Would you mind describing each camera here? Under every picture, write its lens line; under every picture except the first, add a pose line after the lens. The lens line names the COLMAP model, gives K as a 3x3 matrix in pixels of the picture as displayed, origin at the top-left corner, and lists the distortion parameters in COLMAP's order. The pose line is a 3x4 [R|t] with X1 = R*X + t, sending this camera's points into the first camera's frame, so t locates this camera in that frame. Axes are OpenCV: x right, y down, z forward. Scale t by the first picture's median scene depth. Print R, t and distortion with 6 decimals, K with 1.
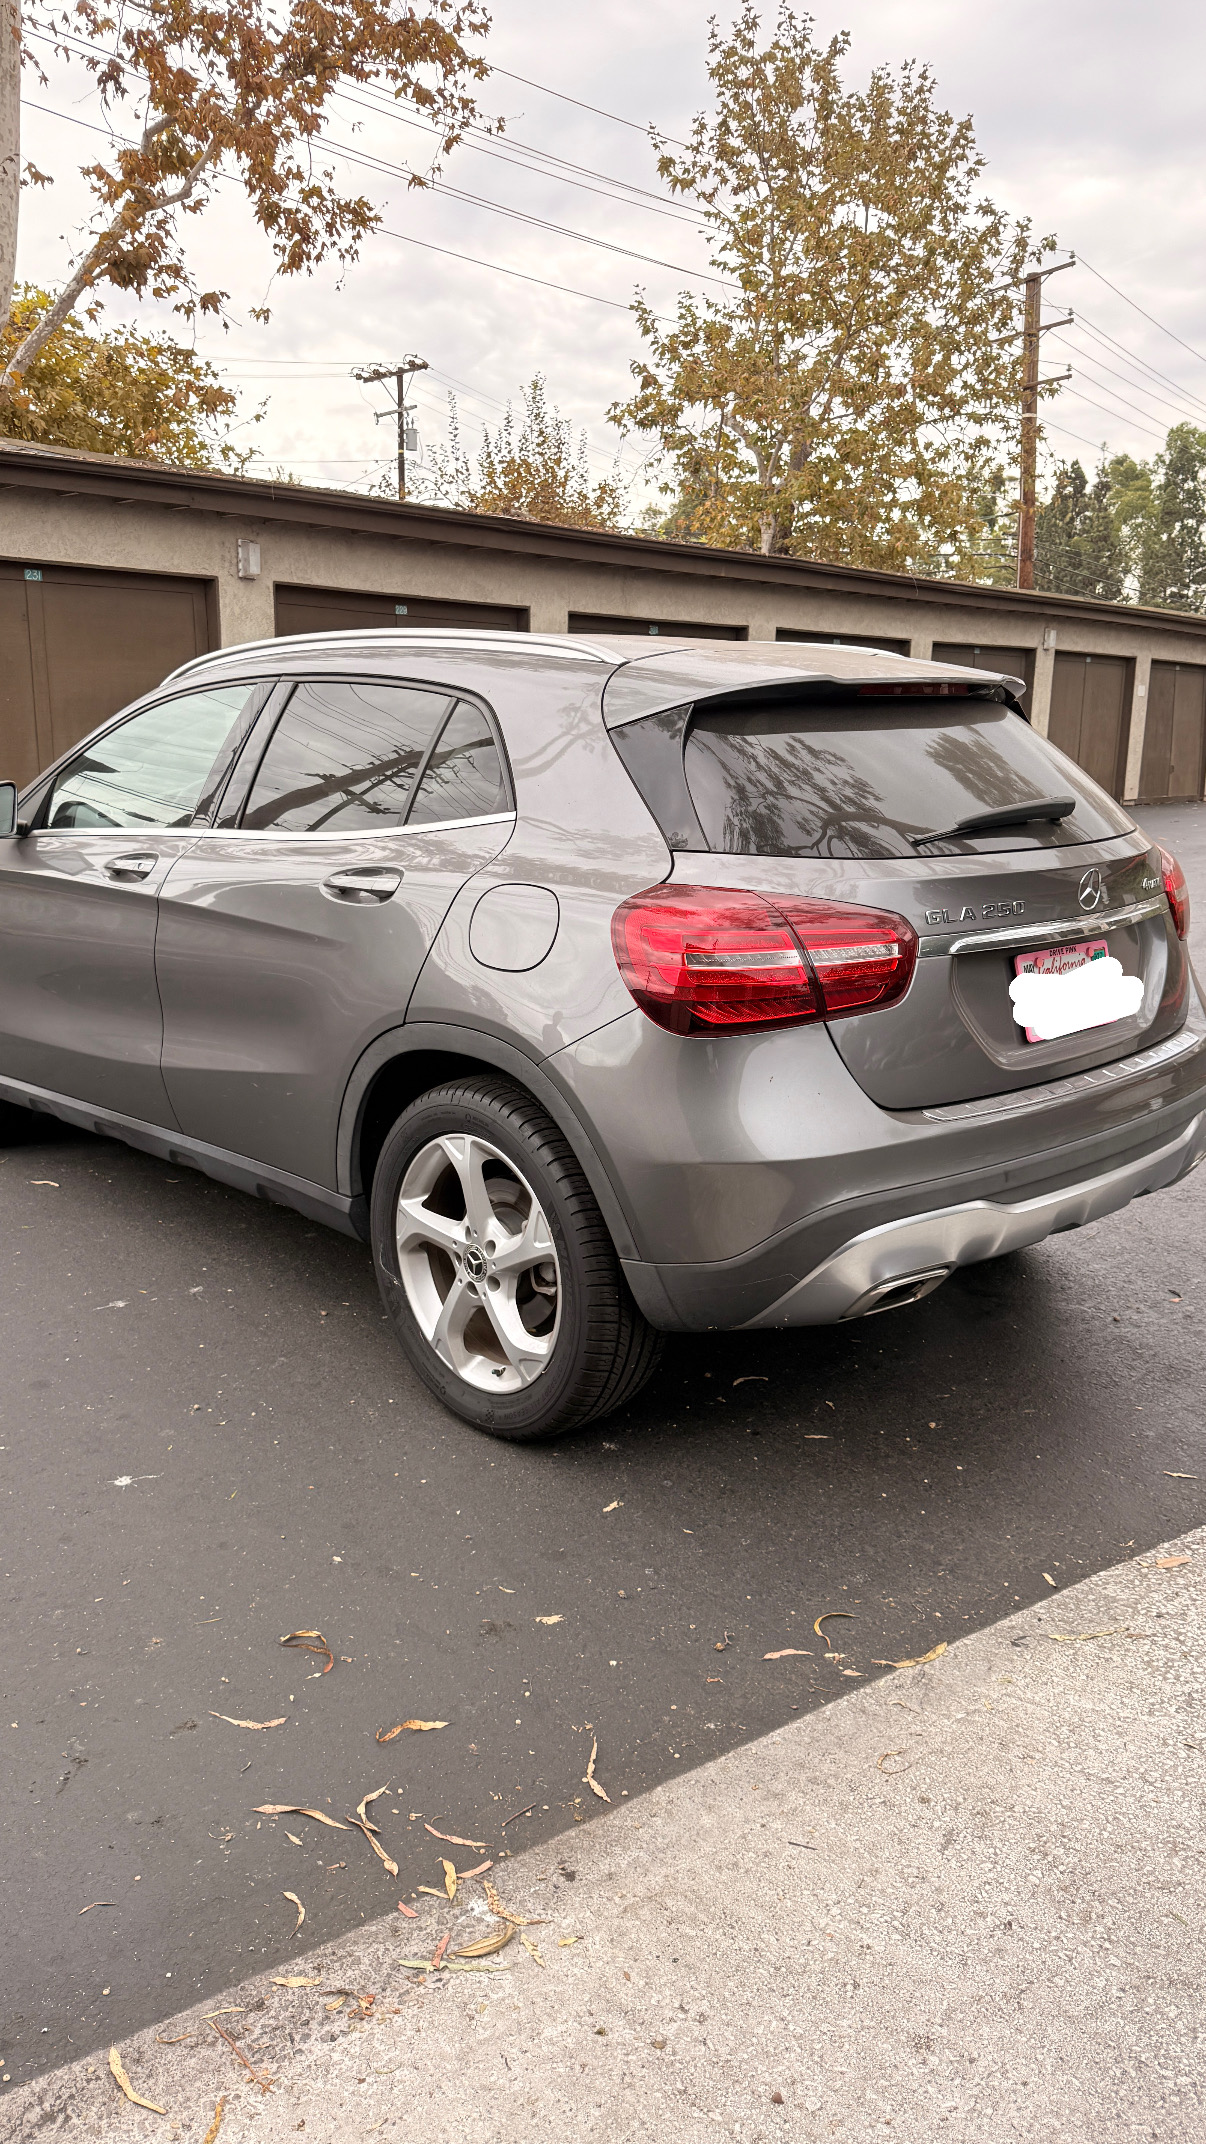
lens RADIAL K [[1523.1, 0, 605.4], [0, 1523.1, 1063.7], [0, 0, 1]] dist [-0.009534, -0.019859]
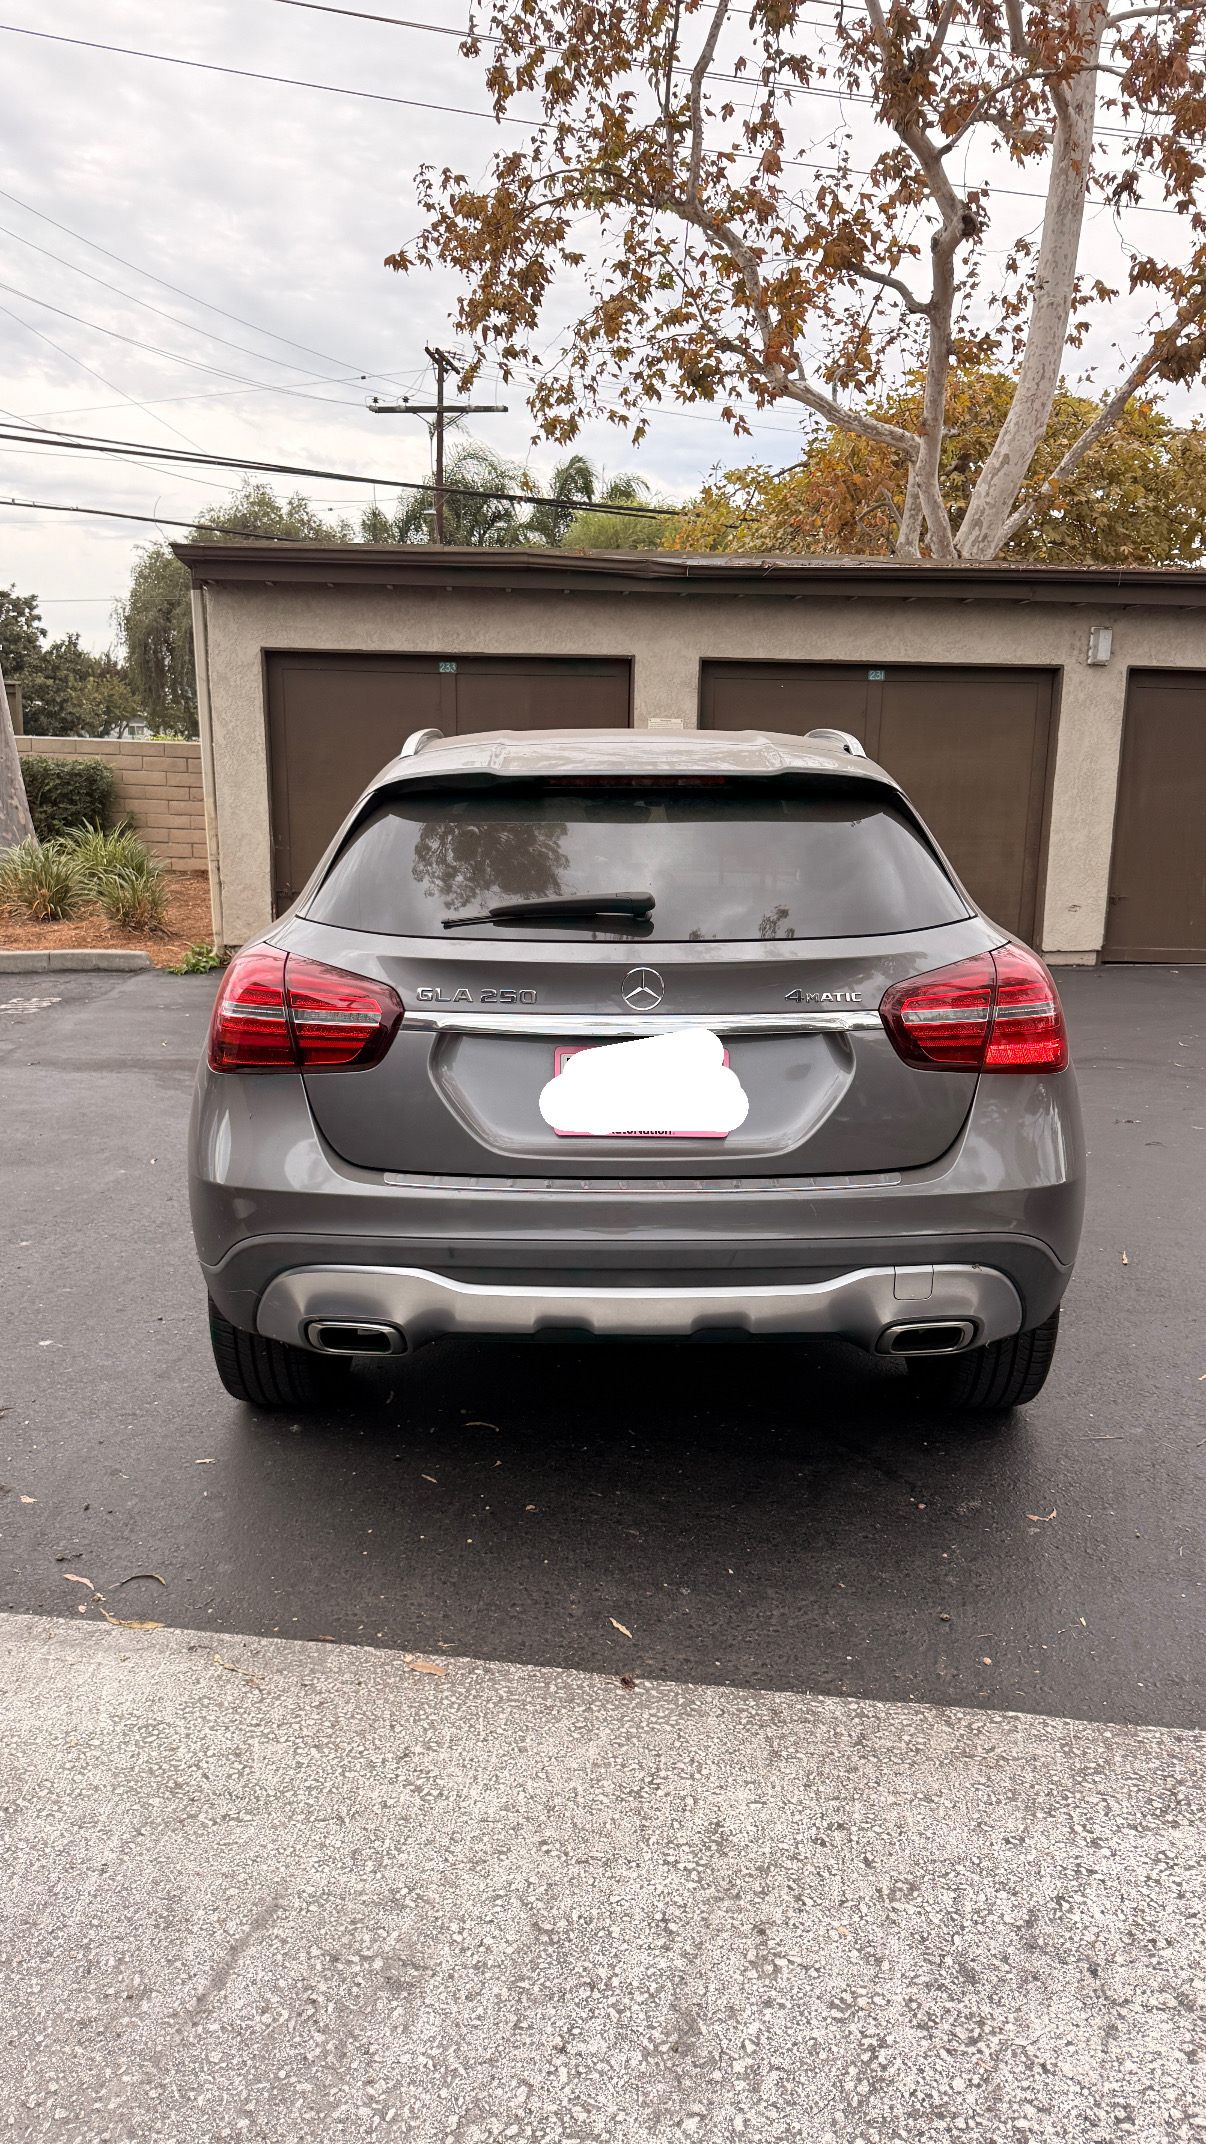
lens RADIAL K [[1523.1, 0, 615.8], [0, 1523.1, 1074.9], [0, 0, 1]] dist [-0.009534, -0.019859]
pose [[0.720029, 0.120336, -0.683431, 0.263440], [-0.151543, 0.988346, 0.014367, -0.019242], [0.677195, 0.093224, 0.729874, 0.082537]]
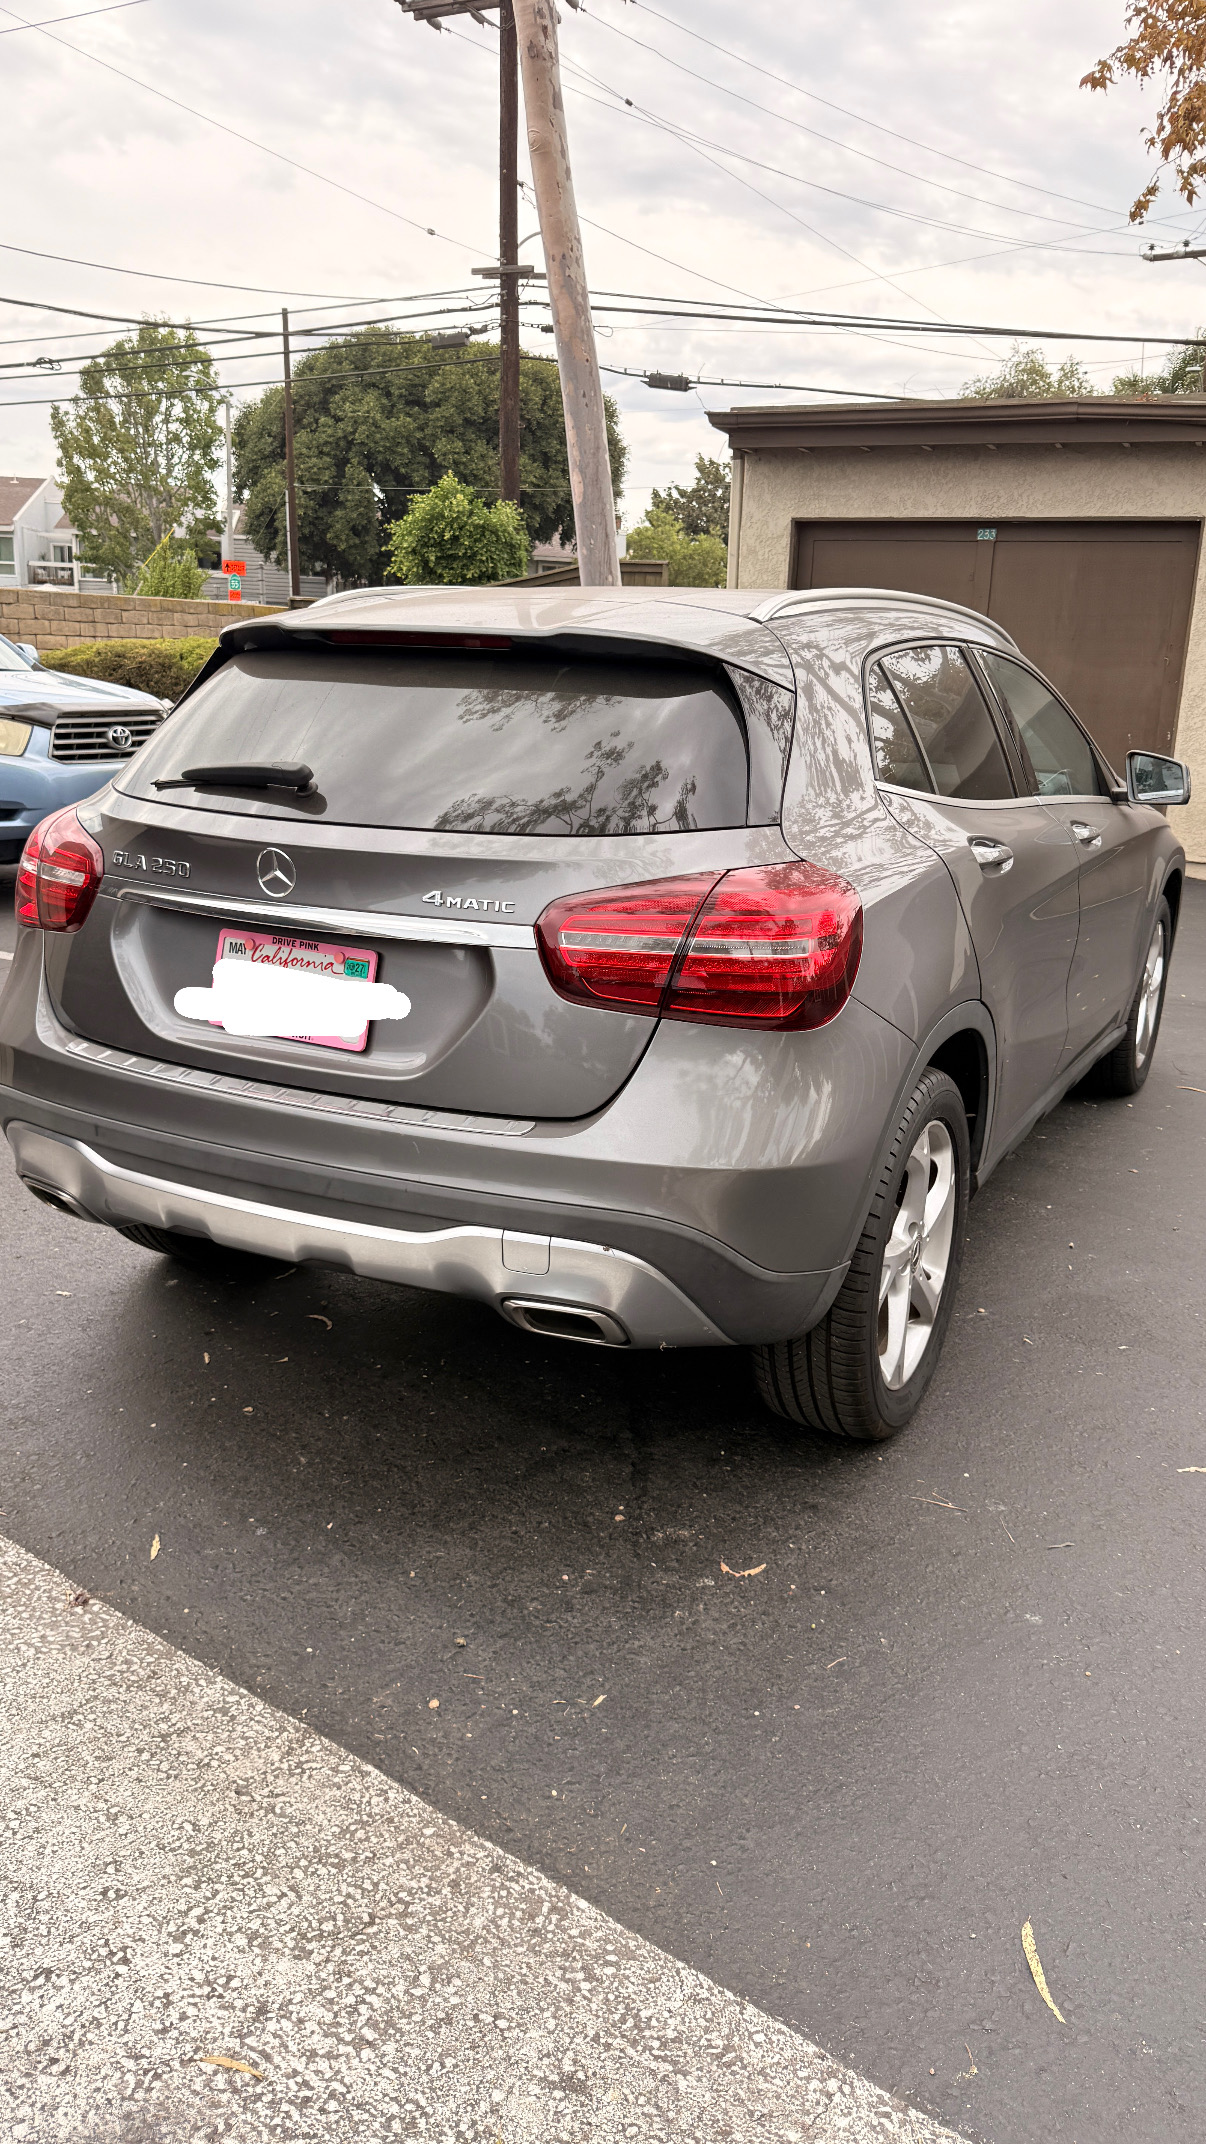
lens RADIAL K [[1523.1, 0, 596.2], [0, 1523.1, 1087.2], [0, 0, 1]] dist [-0.009534, -0.019859]
pose [[0.307116, 0.250942, -0.917991, 0.325279], [-0.230334, 0.955530, 0.184144, -0.054156], [0.923377, 0.154892, 0.351259, 0.244804]]
